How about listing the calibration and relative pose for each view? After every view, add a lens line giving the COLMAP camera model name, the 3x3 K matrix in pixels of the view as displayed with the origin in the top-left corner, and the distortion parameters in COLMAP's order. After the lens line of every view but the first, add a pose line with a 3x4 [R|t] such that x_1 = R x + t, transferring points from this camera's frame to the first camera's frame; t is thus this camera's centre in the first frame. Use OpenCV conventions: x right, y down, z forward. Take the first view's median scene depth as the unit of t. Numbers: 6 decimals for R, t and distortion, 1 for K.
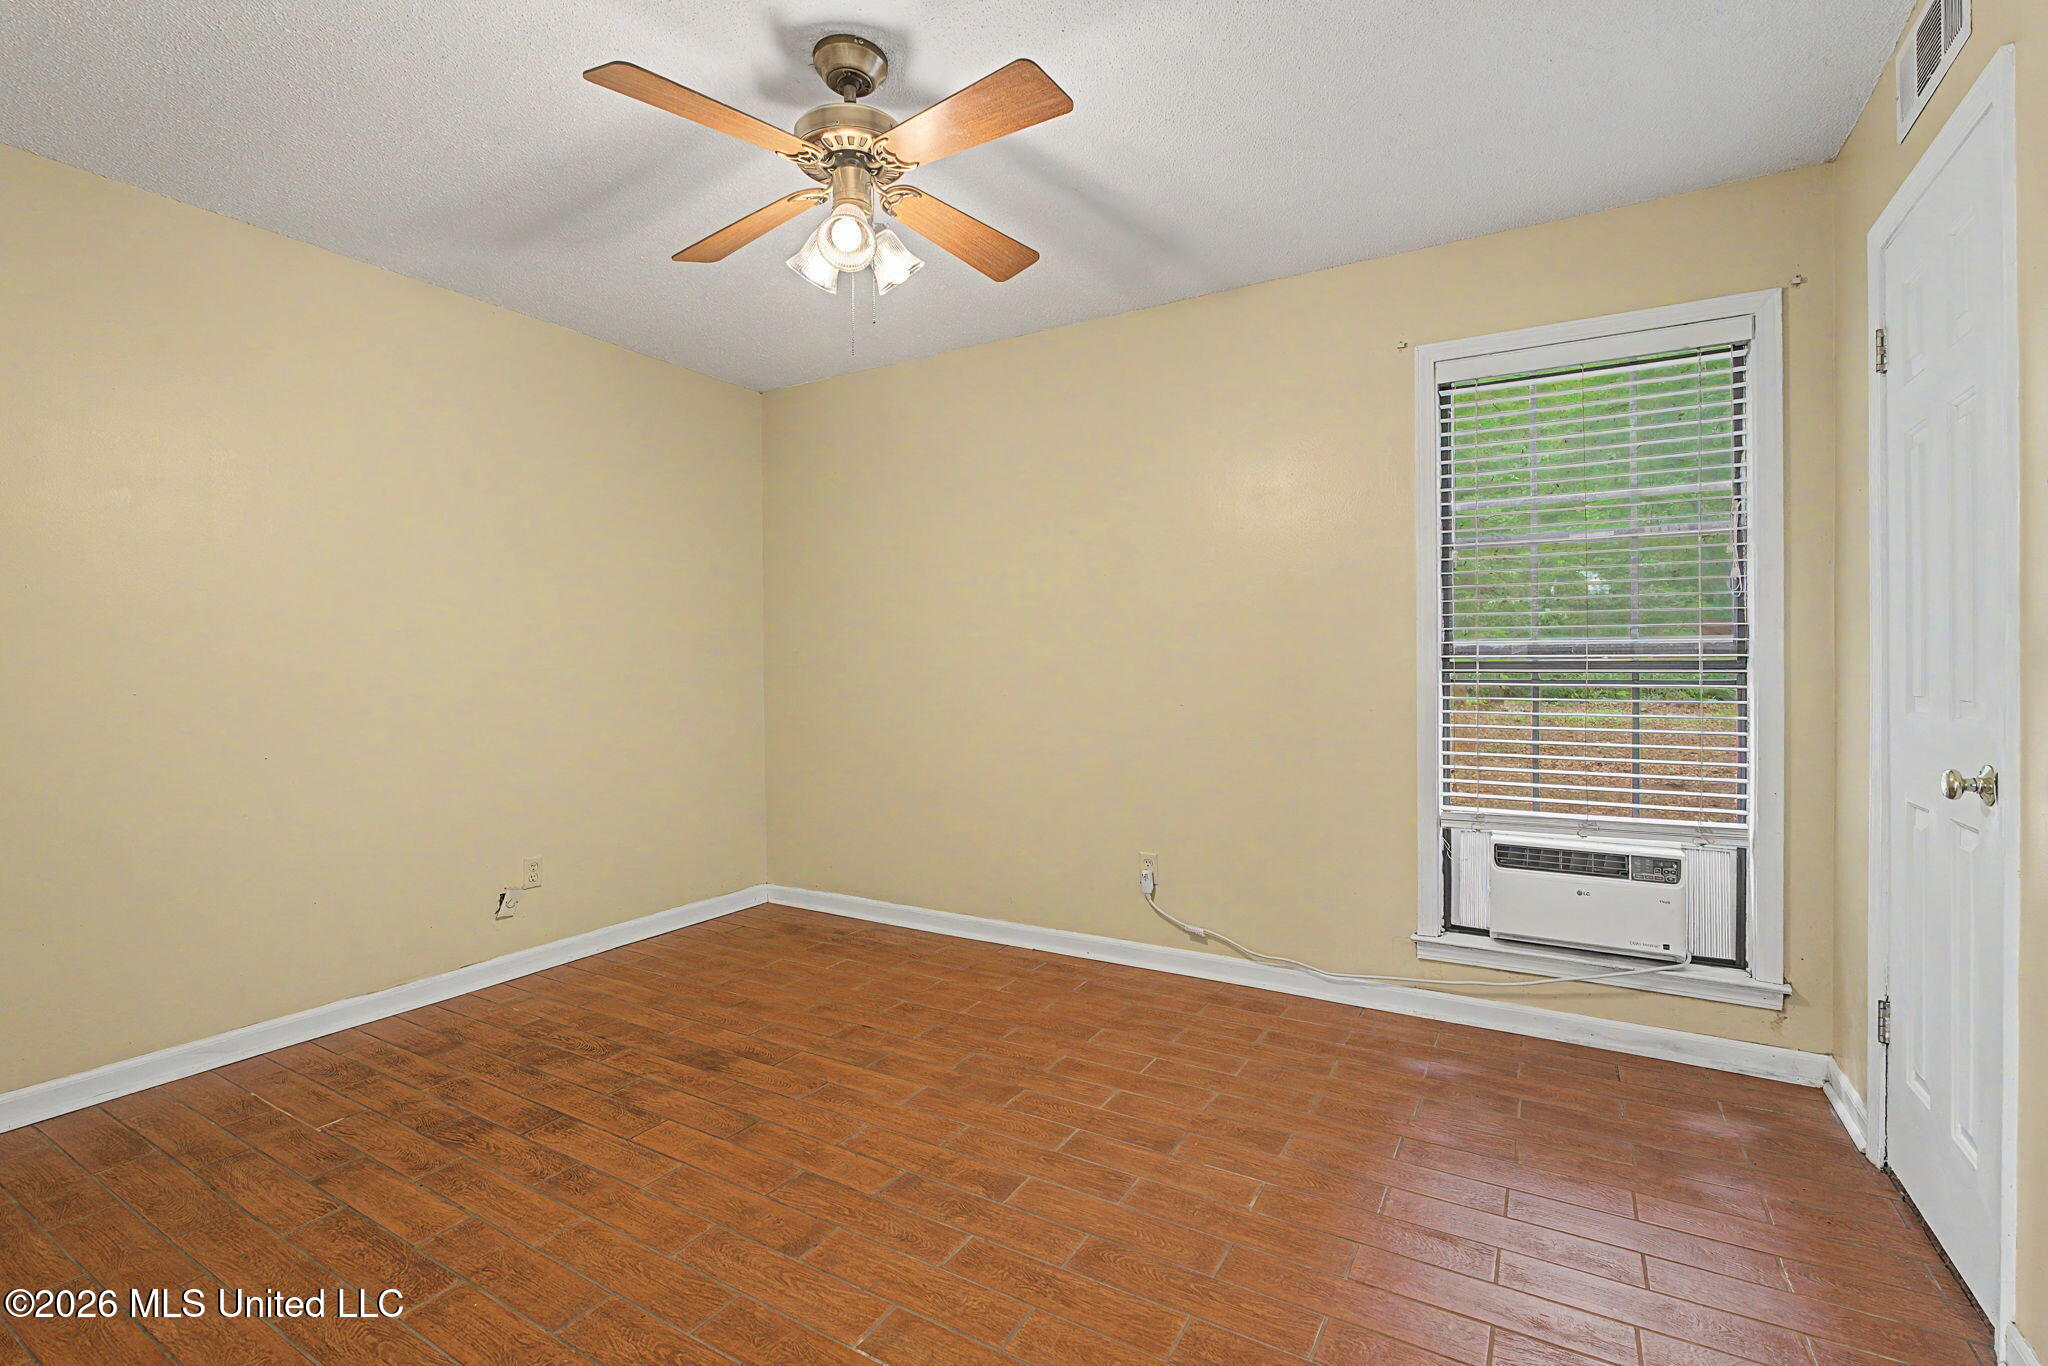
lens RADIAL K [[897.4, 0, 1030.2], [0, 897.4, 671.5], [0, 0, 1]] dist [0.021370, 0.000048]
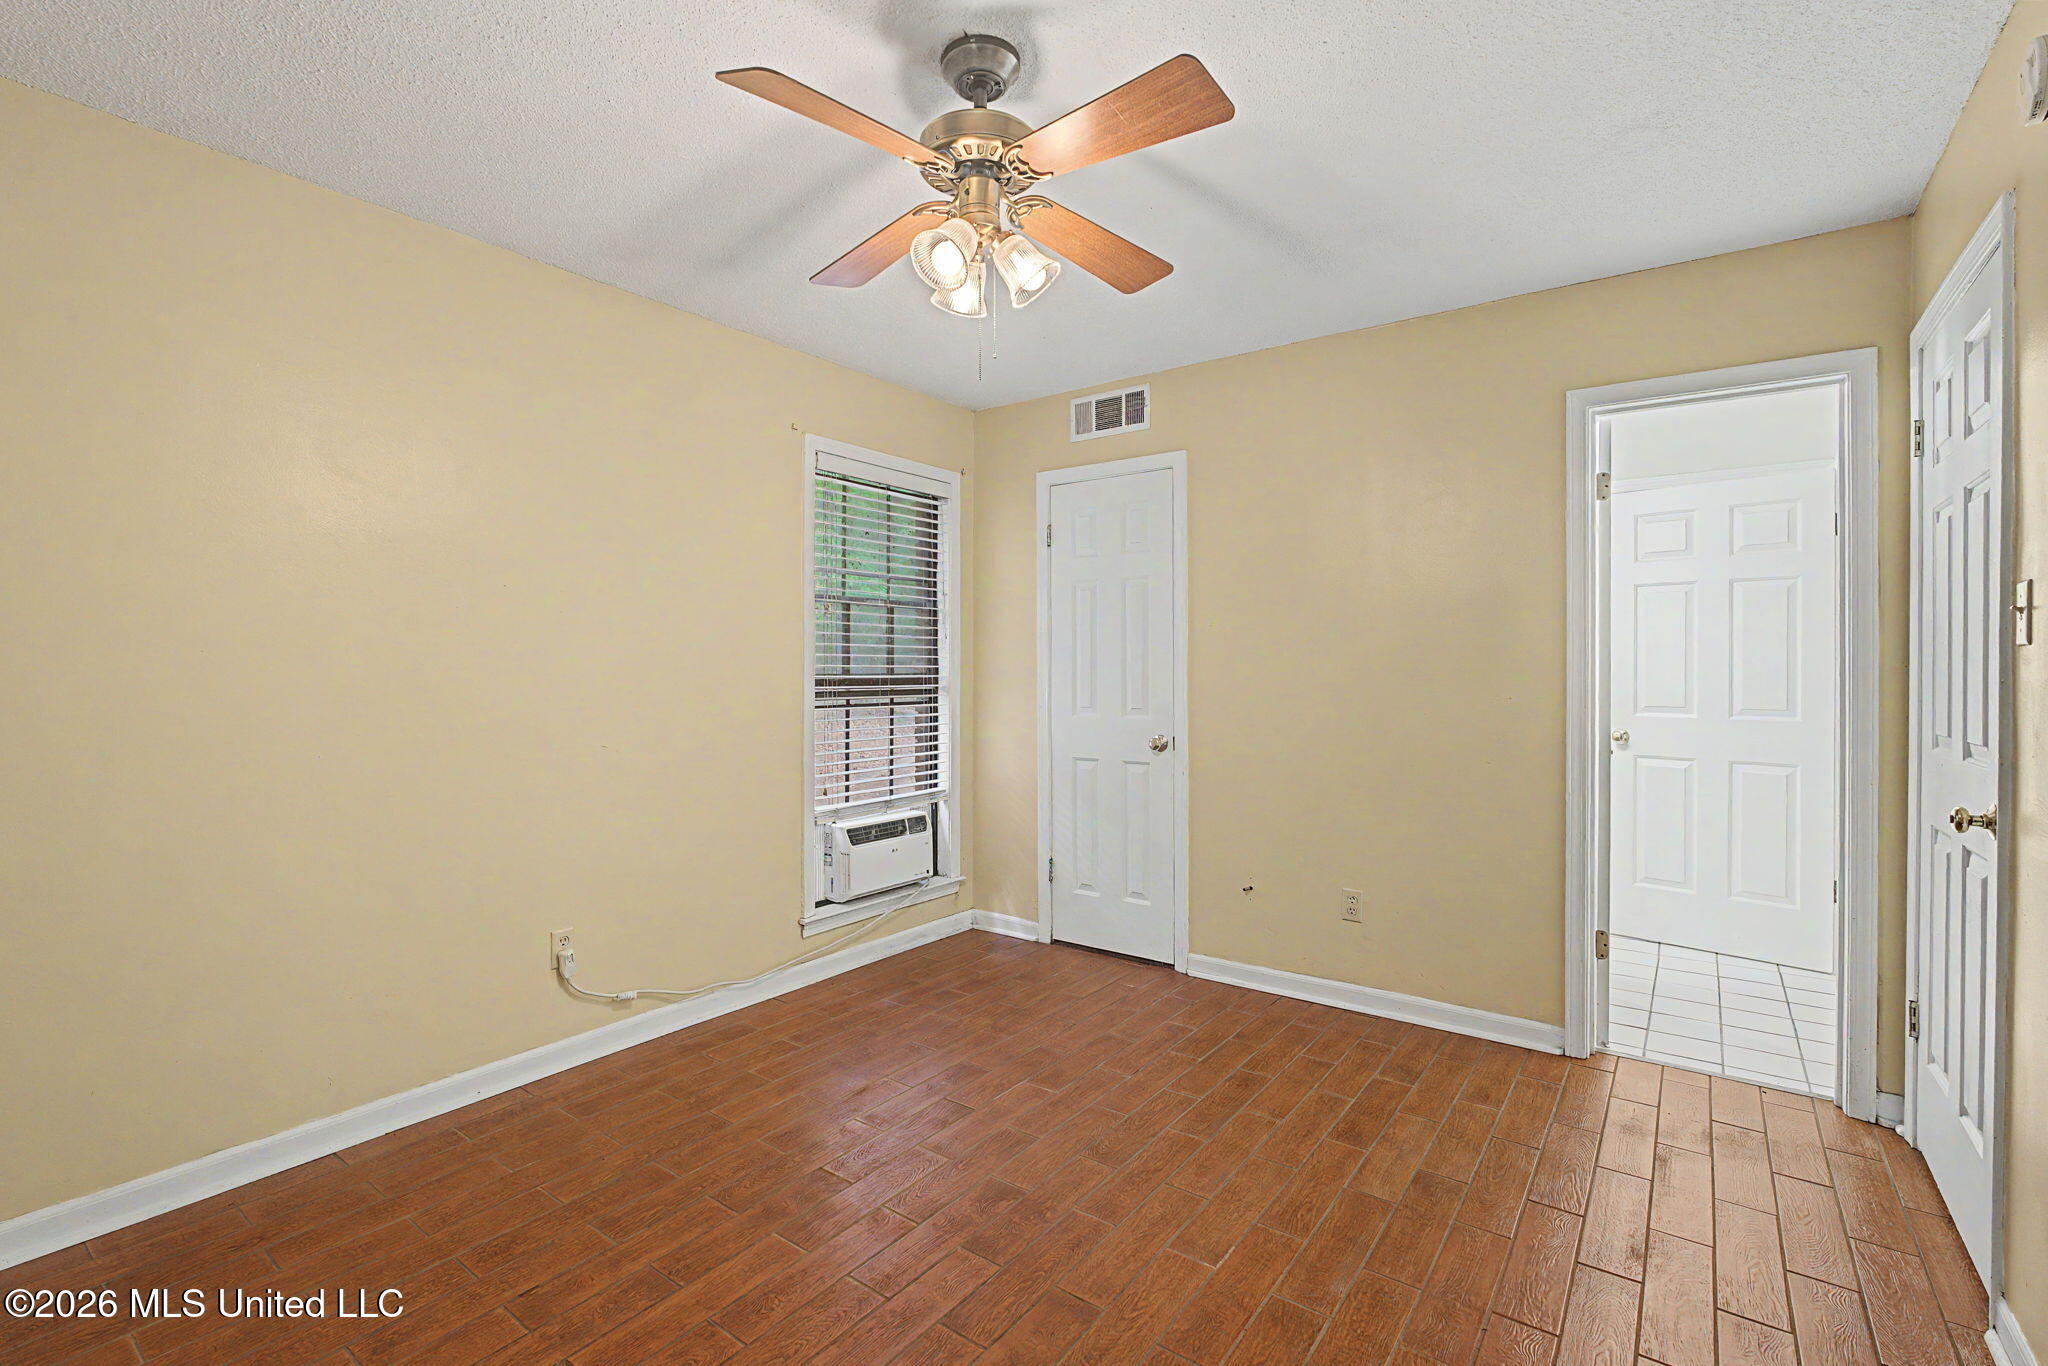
lens RADIAL K [[923.6, 0, 1024.0], [0, 923.6, 683.0], [0, 0, 1]] dist [0.015446, -0.000208]
pose [[0.096943, 0.006975, 0.995266, -0.854338], [0.000117, 0.999975, -0.007019, -0.010517], [-0.995290, 0.000796, 0.096940, 0.670038]]
